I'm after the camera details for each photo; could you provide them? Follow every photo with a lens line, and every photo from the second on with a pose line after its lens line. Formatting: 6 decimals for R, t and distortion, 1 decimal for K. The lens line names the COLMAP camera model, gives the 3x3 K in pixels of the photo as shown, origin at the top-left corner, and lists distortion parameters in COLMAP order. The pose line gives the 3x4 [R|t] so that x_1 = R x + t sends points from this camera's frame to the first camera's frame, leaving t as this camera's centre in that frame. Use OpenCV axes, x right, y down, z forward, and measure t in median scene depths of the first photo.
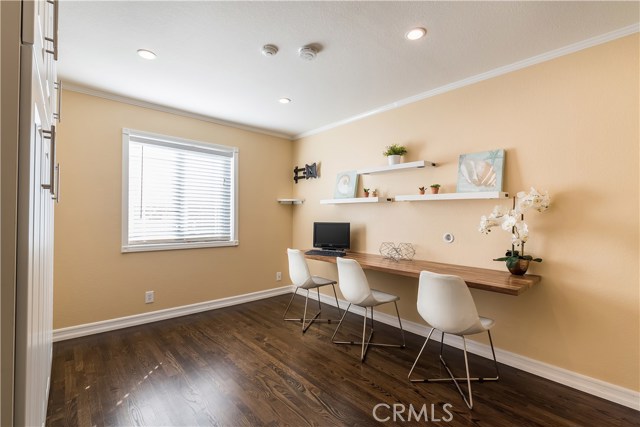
lens RADIAL K [[298.2, 0, 297.9], [0, 298.2, 213.5], [0, 0, 1]] dist [-0.016700, -0.000641]
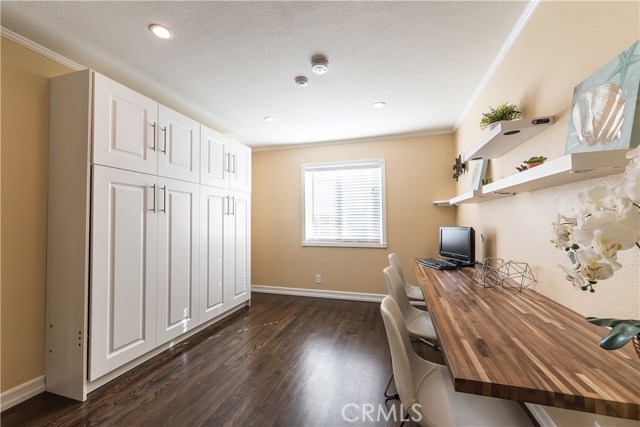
lens RADIAL K [[259.4, 0, 321.0], [0, 259.4, 214.7], [0, 0, 1]] dist [-0.006531, -0.000638]
pose [[0.531524, -0.033807, -0.846368, 0.560575], [0.018700, 0.999428, -0.028177, 0.010865], [0.846837, -0.000850, 0.531852, 0.357682]]
